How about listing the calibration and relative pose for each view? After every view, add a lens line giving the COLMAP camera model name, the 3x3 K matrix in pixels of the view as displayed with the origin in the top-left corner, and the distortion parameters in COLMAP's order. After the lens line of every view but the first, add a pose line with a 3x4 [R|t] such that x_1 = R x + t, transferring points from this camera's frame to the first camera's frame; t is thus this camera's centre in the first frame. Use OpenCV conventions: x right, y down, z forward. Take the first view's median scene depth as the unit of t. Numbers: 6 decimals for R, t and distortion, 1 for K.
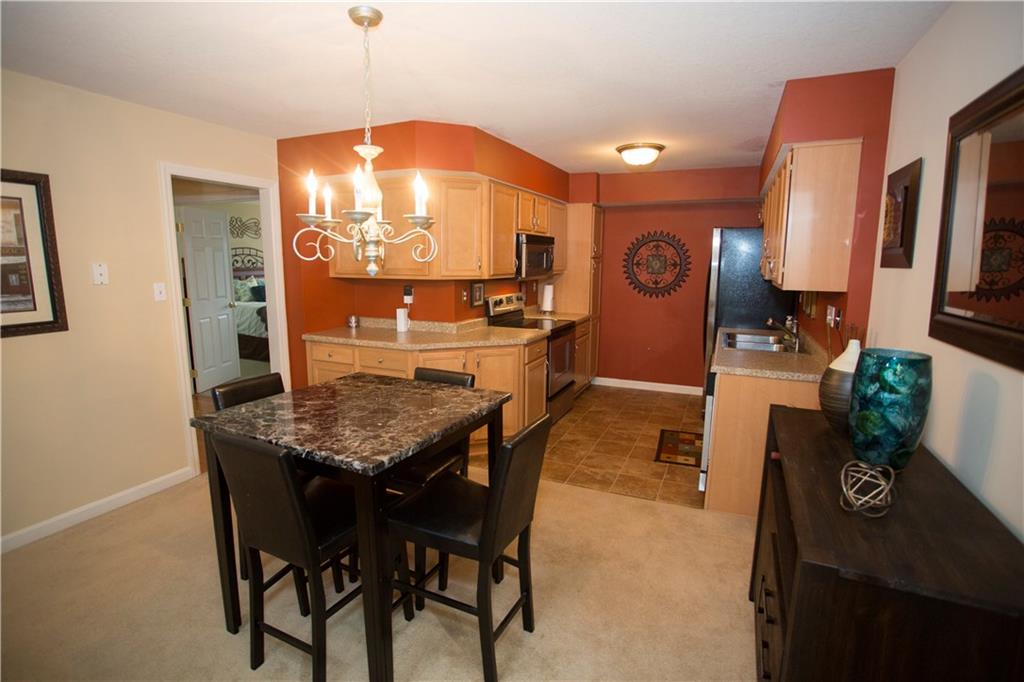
lens RADIAL K [[492.4, 0, 513.8], [0, 492.4, 339.6], [0, 0, 1]] dist [-0.067221, 0.019880]
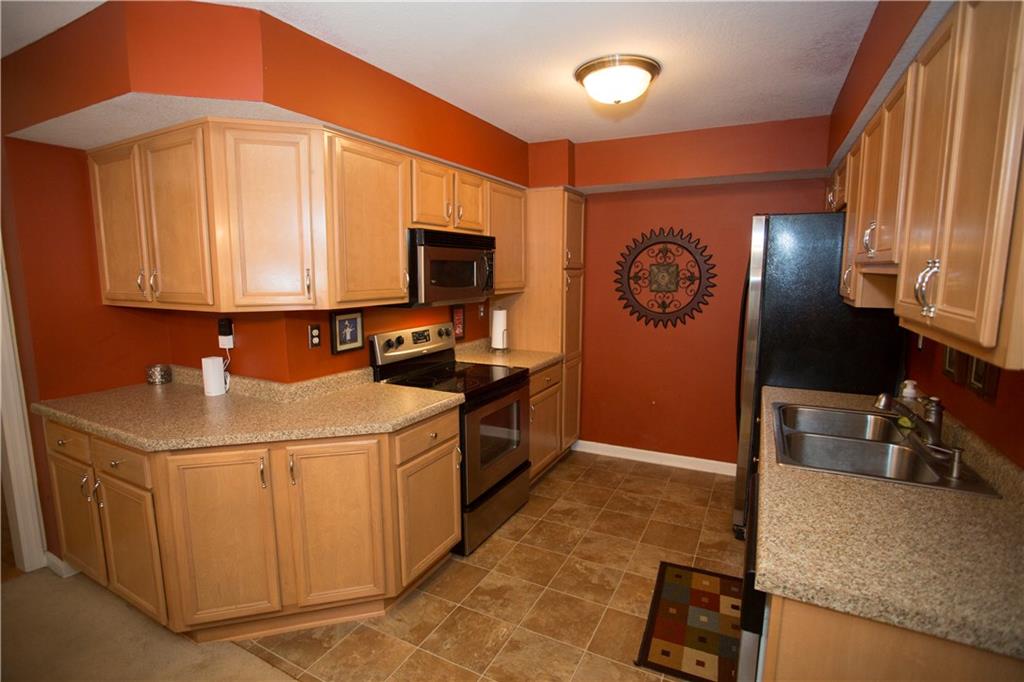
lens RADIAL K [[492.4, 0, 513.0], [0, 492.4, 340.5], [0, 0, 1]] dist [-0.067221, 0.019880]
pose [[0.998172, 0.001263, -0.060426, 0.162791], [-0.002661, 0.999731, -0.023058, -0.067610], [0.060380, 0.023177, 0.997906, 0.416384]]
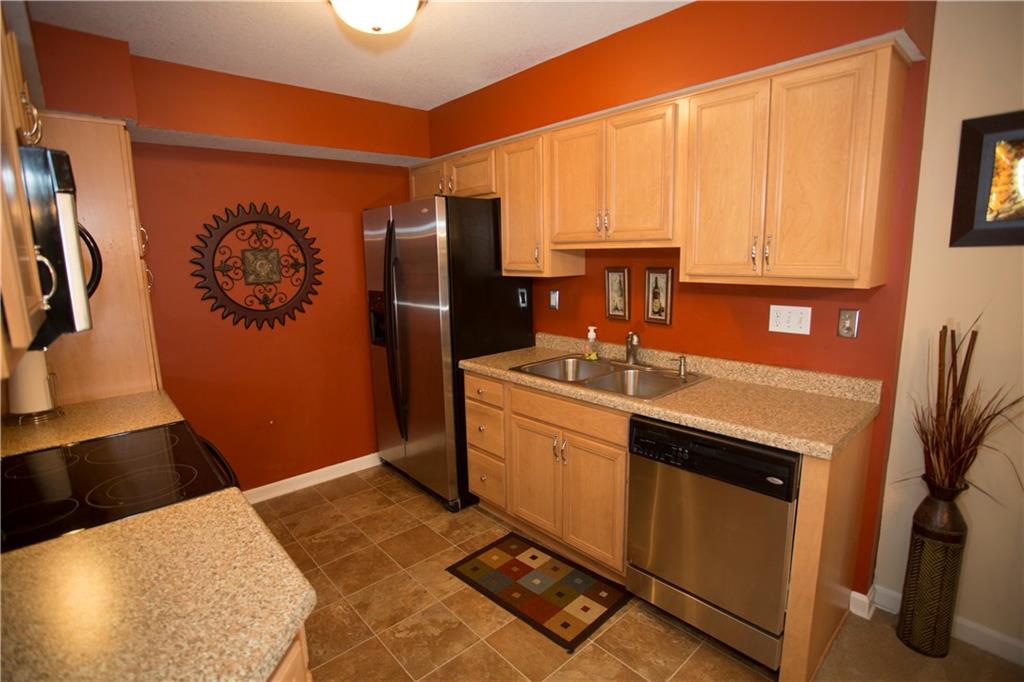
lens RADIAL K [[492.4, 0, 504.4], [0, 492.4, 340.3], [0, 0, 1]] dist [-0.067221, 0.019880]
pose [[0.415848, -0.168061, 0.893770, -0.107378], [0.171785, 0.979600, 0.104272, -0.108954], [-0.893062, 0.110175, 0.436236, 0.697872]]
